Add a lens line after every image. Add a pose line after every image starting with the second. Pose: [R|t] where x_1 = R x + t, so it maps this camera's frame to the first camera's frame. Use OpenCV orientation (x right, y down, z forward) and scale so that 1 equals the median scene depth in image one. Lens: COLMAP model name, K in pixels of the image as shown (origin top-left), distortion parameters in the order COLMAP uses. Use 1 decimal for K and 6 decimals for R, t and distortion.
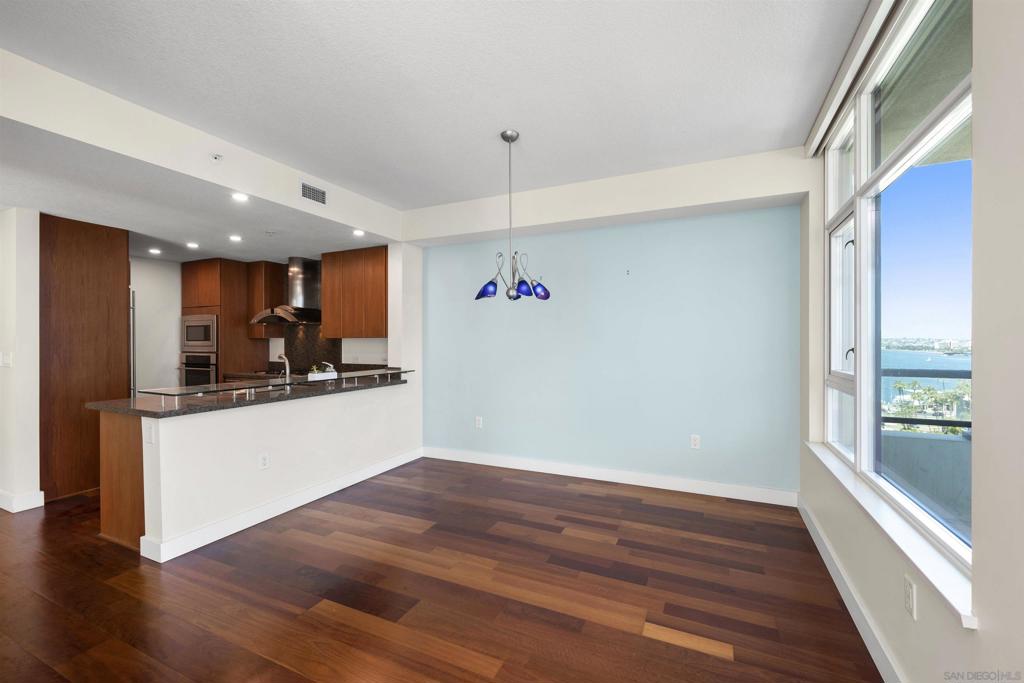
lens RADIAL K [[437.9, 0, 511.3], [0, 437.9, 342.1], [0, 0, 1]] dist [-0.000029, 0.000500]
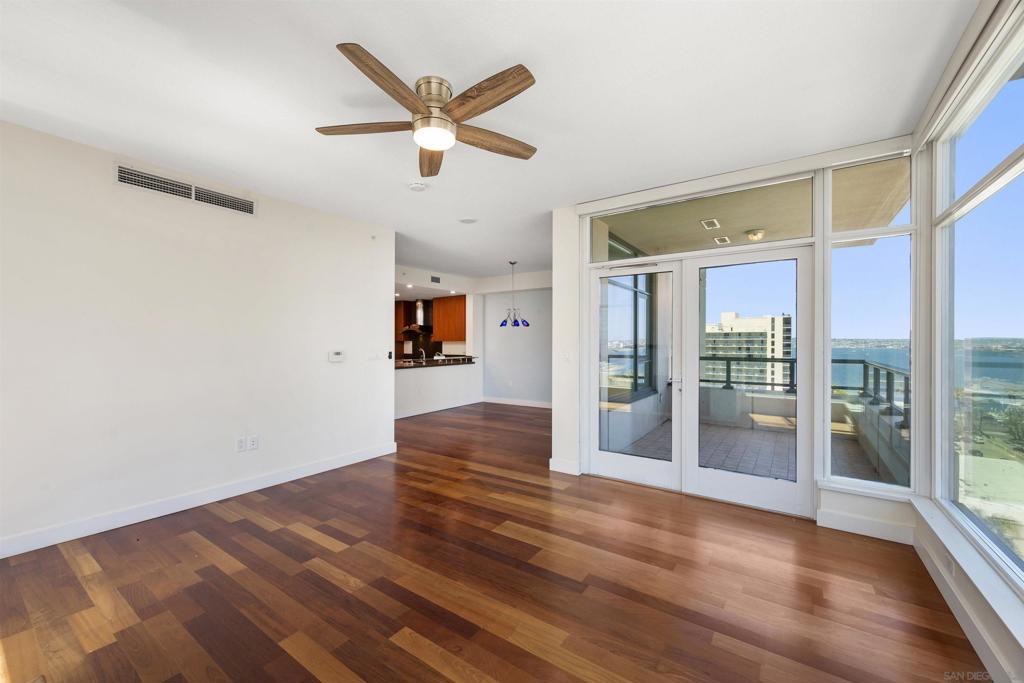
lens RADIAL K [[411.8, 0, 508.4], [0, 411.8, 342.1], [0, 0, 1]] dist [-0.003202, -0.000238]
pose [[0.985870, 0.001507, -0.167504, 0.243345], [-0.002129, 0.999991, -0.003536, 0.000317], [0.167497, 0.003842, 0.985865, -0.889753]]
